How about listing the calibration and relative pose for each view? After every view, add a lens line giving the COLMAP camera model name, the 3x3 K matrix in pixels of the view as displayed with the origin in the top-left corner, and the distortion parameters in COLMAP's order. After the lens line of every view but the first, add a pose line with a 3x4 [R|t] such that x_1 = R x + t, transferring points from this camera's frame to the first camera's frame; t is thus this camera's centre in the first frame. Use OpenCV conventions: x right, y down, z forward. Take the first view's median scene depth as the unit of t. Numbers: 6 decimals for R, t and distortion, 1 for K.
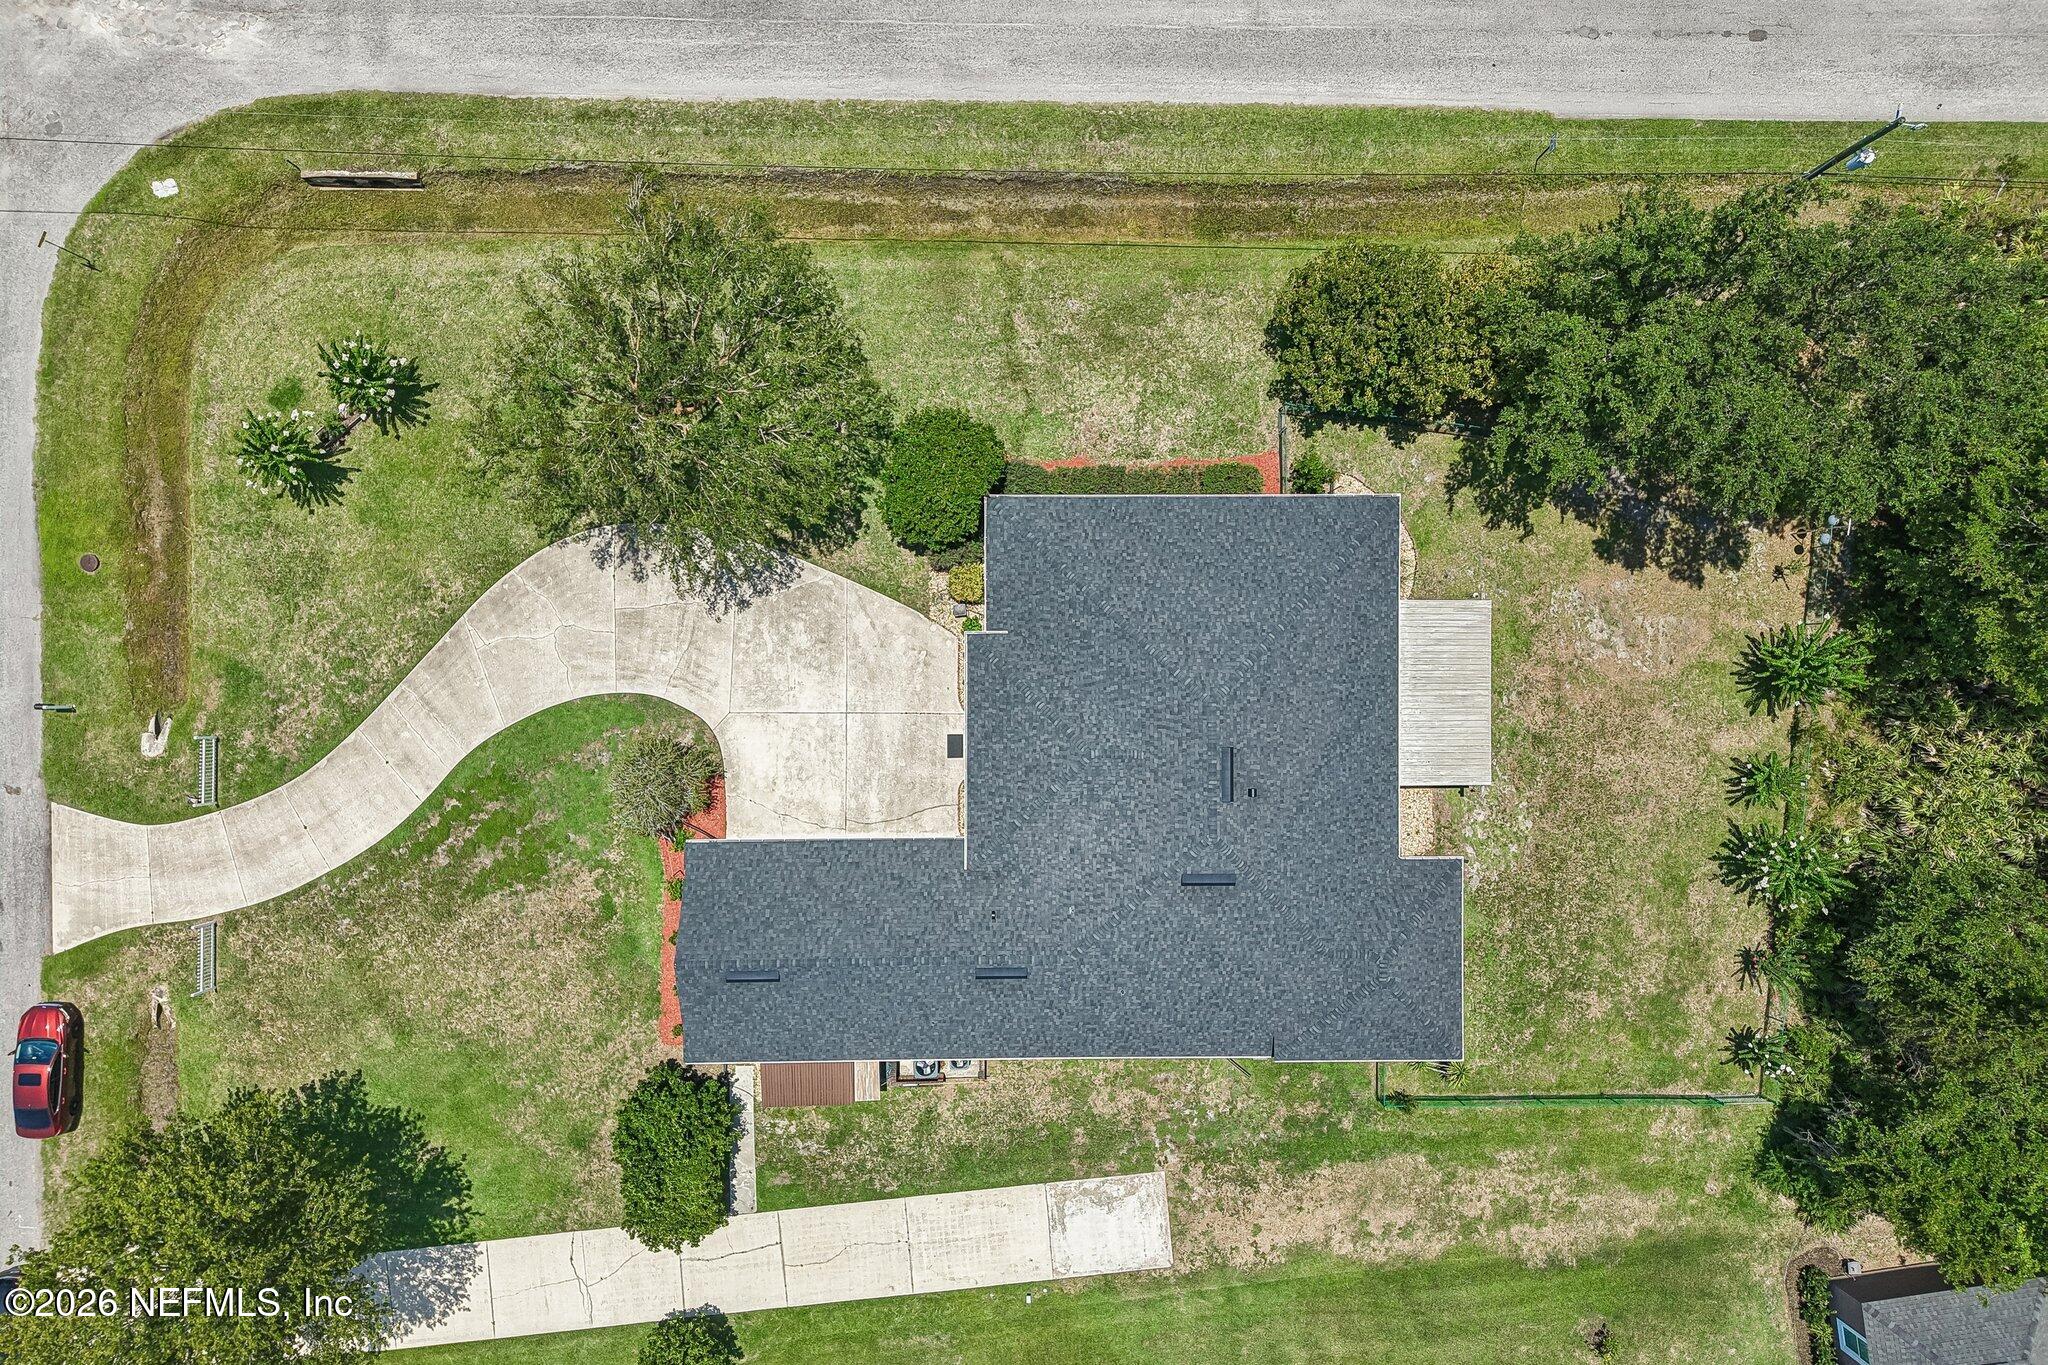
lens RADIAL K [[1394.6, 0, 1011.6], [0, 1394.6, 681.7], [0, 0, 1]] dist [0.066734, -0.087890]
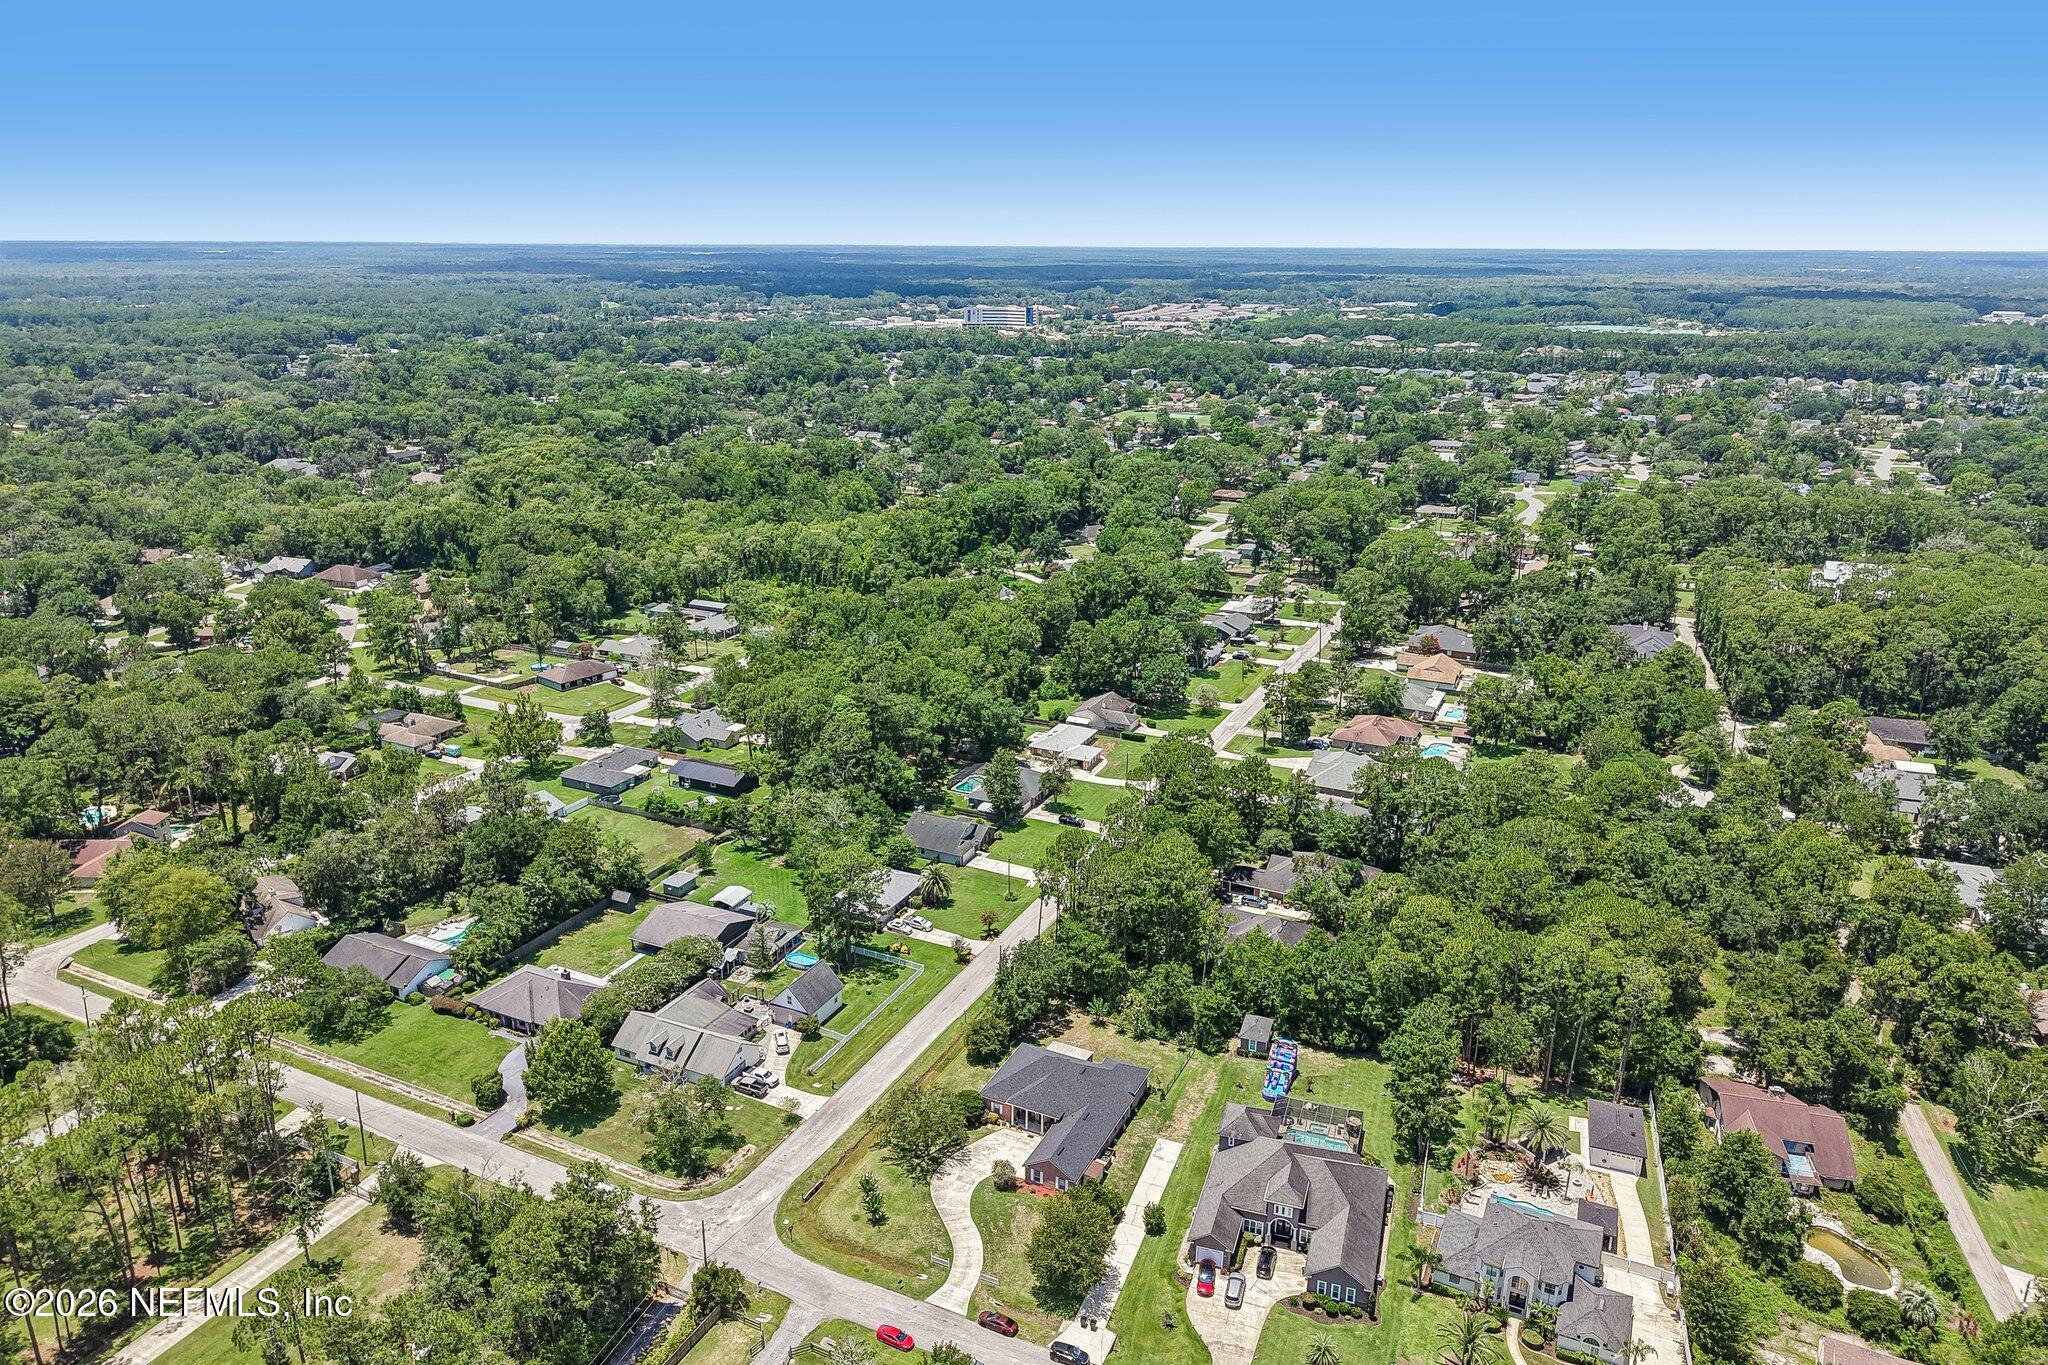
lens RADIAL K [[1394.6, 0, 1011.6], [0, 1394.6, 681.7], [0, 0, 1]] dist [0.066734, -0.087890]
pose [[0.442722, -0.313320, 0.840135, -2.823151], [0.896623, 0.146297, -0.417929, 1.386367], [0.008036, 0.938311, 0.345699, -1.424264]]
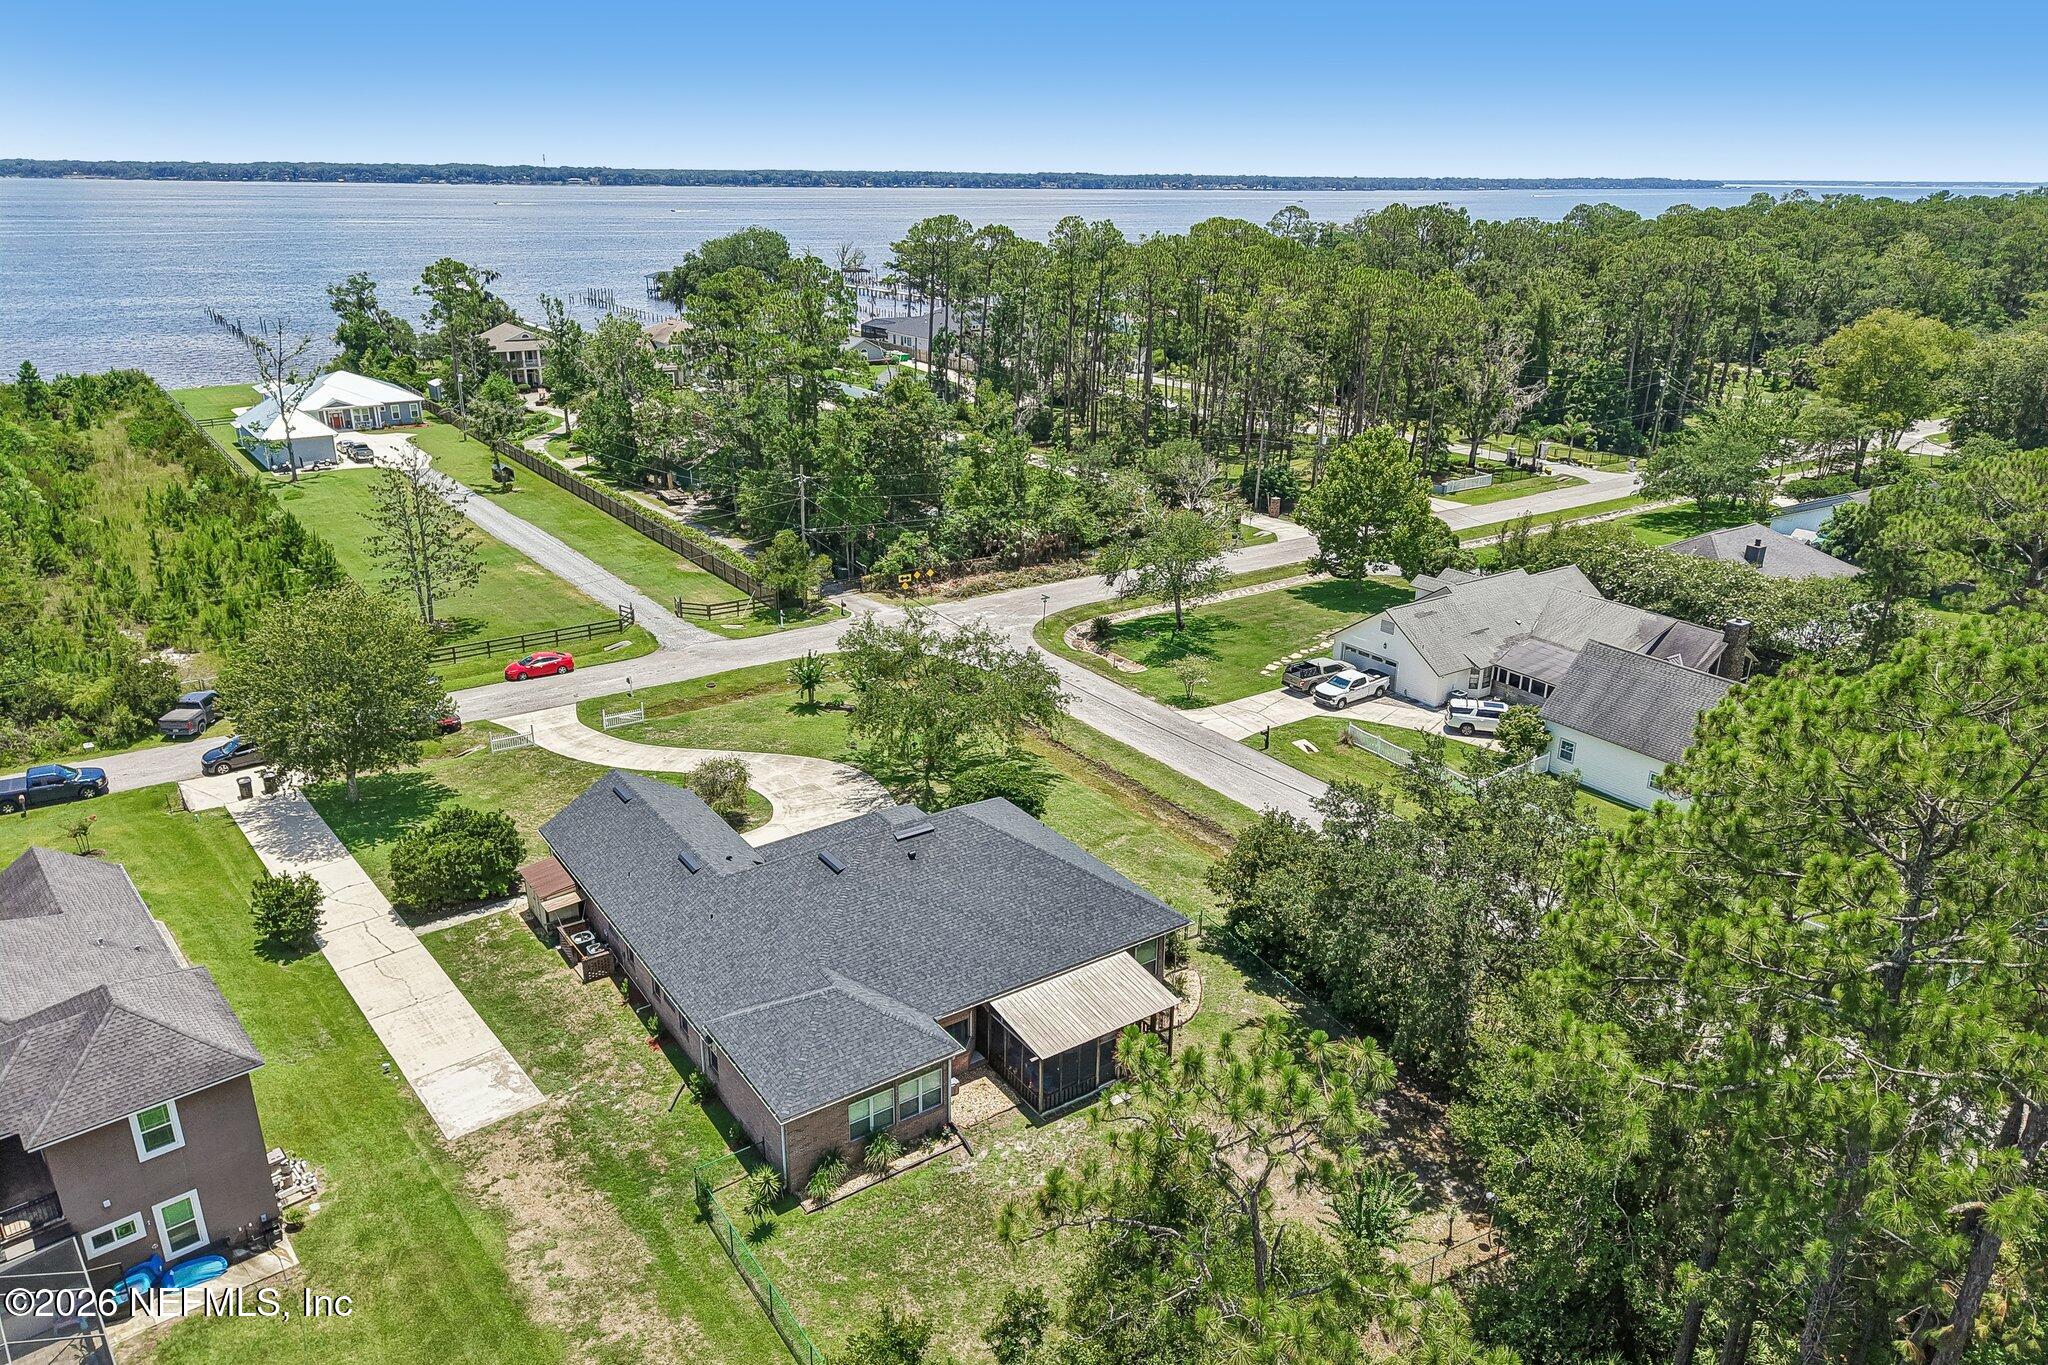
lens RADIAL K [[1344.9, 0, 1014.3], [0, 1344.9, 726.4], [0, 0, 1]] dist [0.062415, -0.053091]
pose [[0.563573, 0.281206, -0.776730, 0.983872], [-0.825868, 0.212409, -0.522326, 0.528038], [0.018104, 0.935845, 0.351947, 0.420987]]
